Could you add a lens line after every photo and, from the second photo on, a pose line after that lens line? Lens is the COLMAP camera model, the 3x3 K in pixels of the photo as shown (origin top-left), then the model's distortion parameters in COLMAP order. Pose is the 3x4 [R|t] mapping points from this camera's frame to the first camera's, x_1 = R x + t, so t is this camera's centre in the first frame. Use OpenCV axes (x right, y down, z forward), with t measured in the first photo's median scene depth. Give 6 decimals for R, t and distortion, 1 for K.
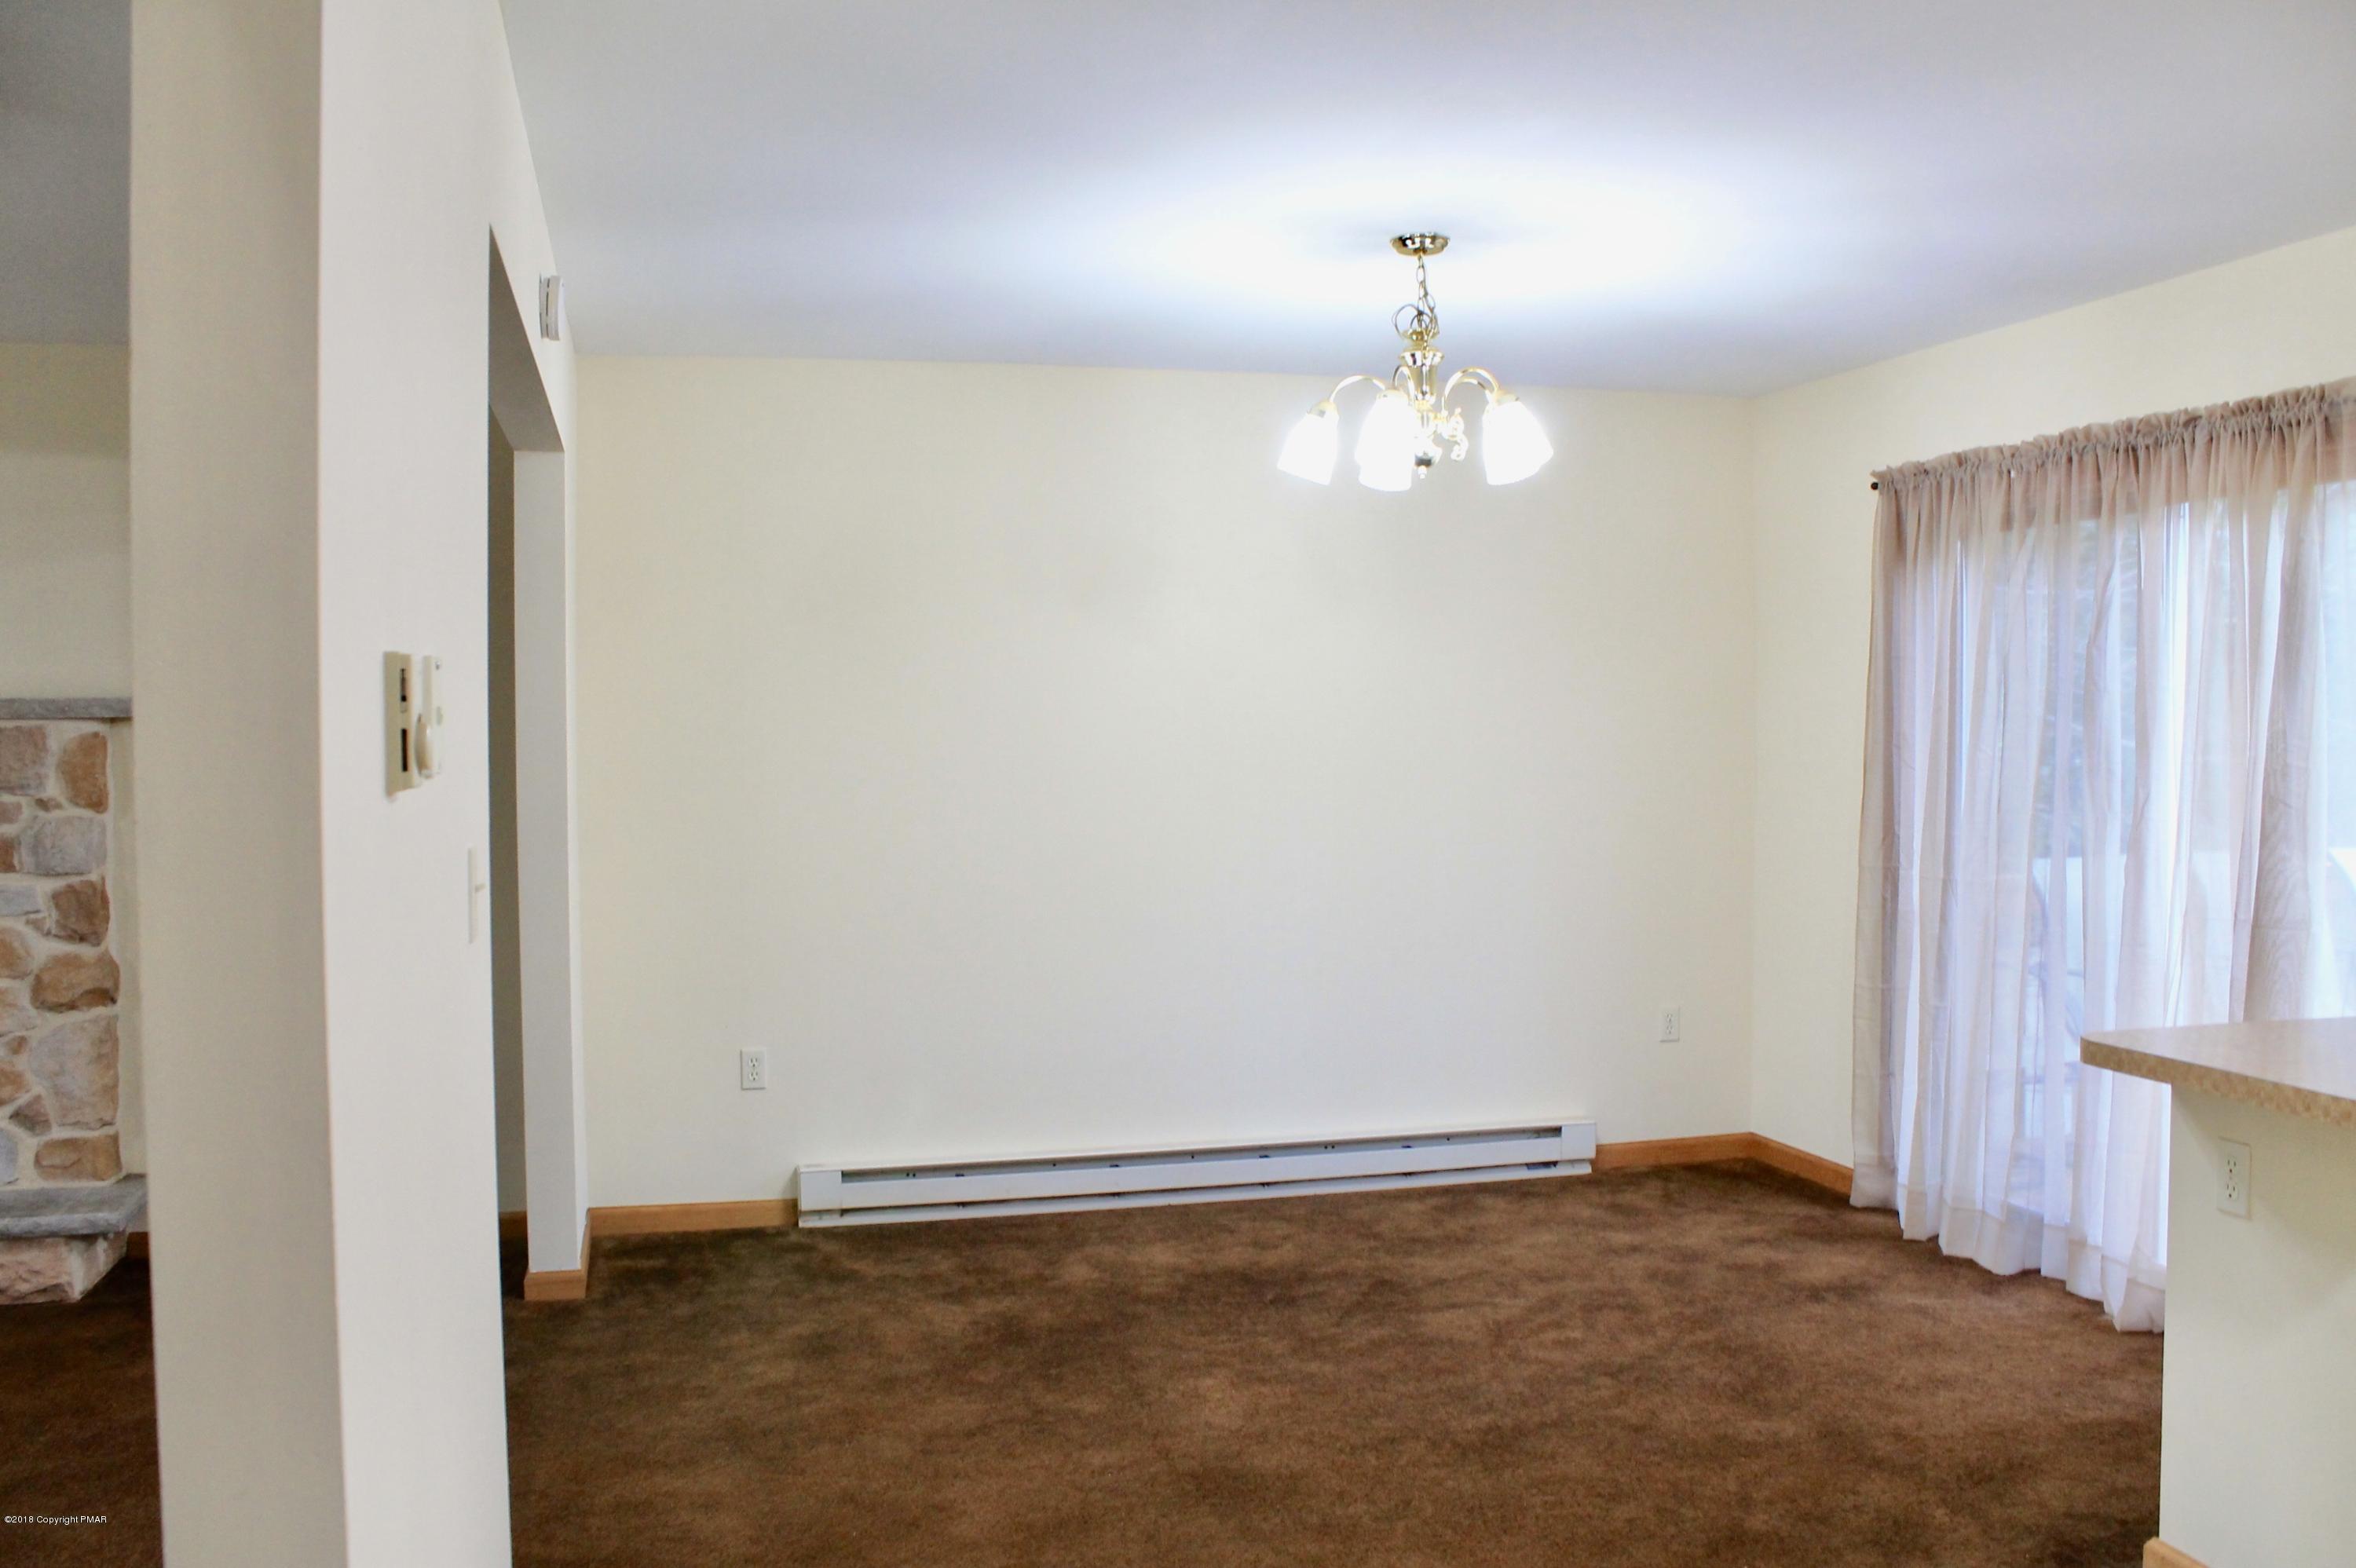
lens RADIAL K [[2005.5, 0, 1181.5], [0, 2005.5, 776.7], [0, 0, 1]] dist [-0.160187, 0.138188]
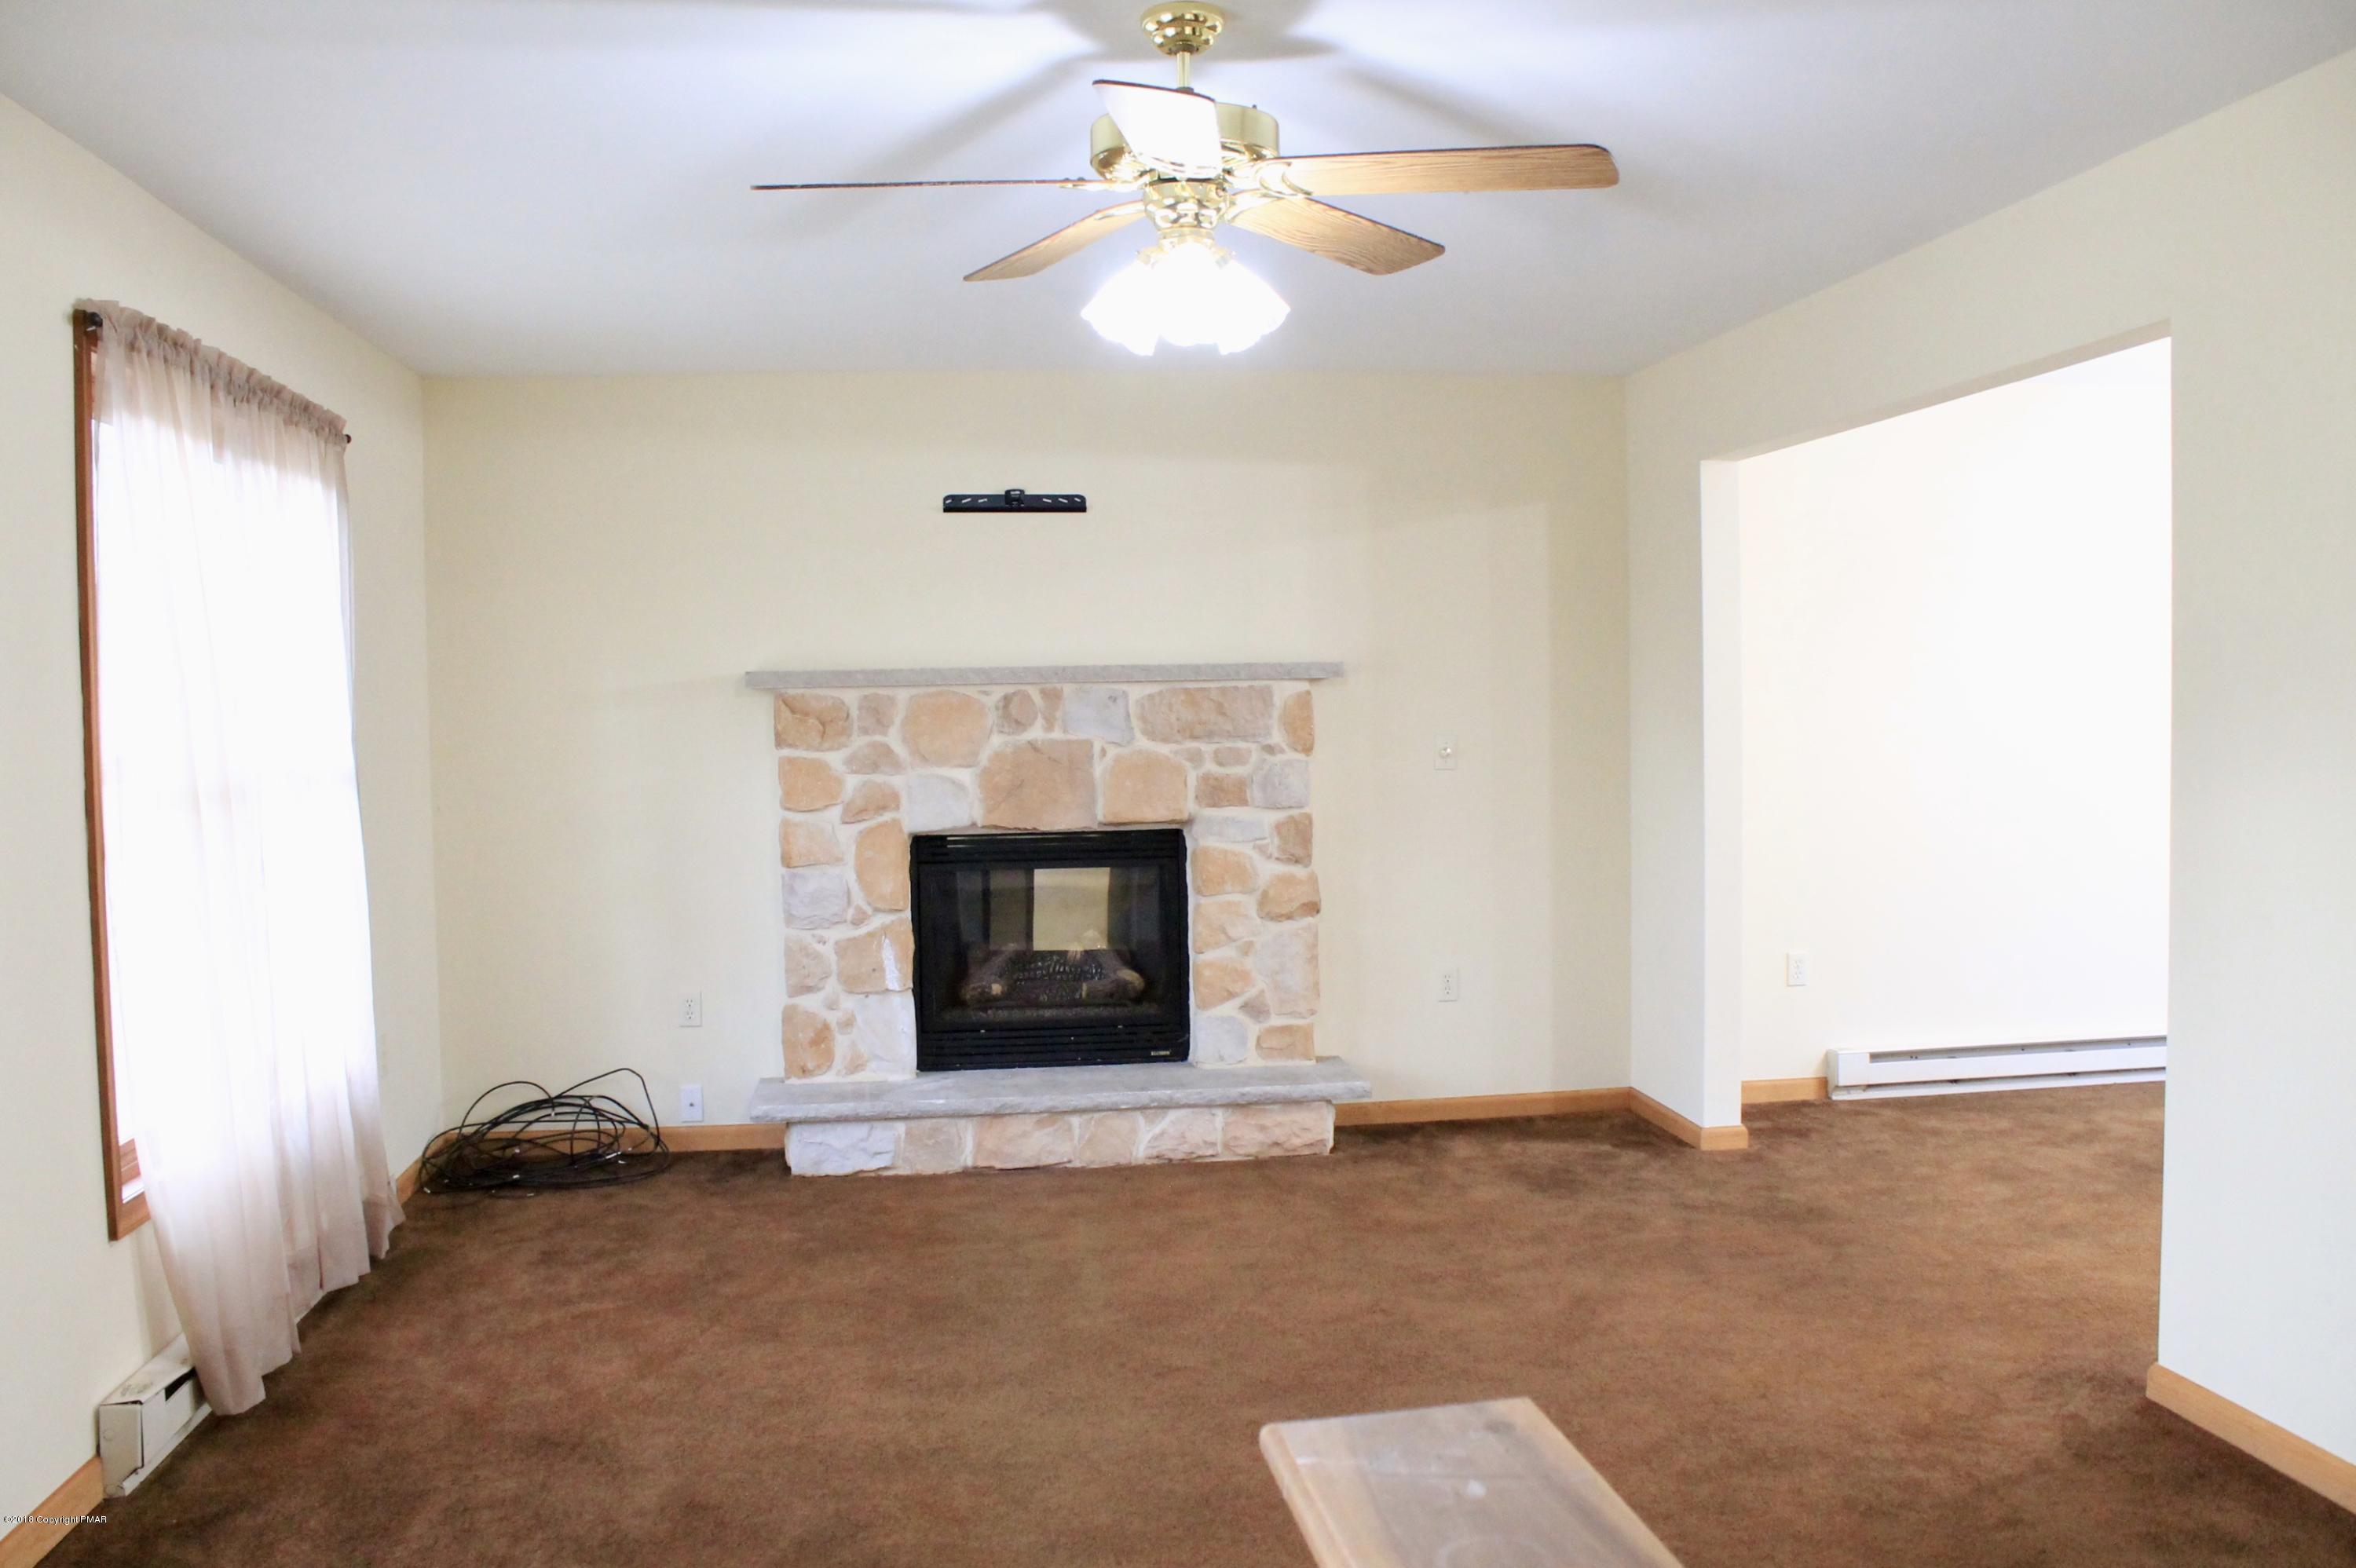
lens RADIAL K [[2005.5, 0, 1179.5], [0, 2005.5, 791.2], [0, 0, 1]] dist [-0.160187, 0.138188]
pose [[0.993595, -0.003070, -0.112961, -0.502888], [0.005318, 0.999794, 0.019602, 0.015242], [0.112877, -0.020077, 0.993406, -0.258591]]
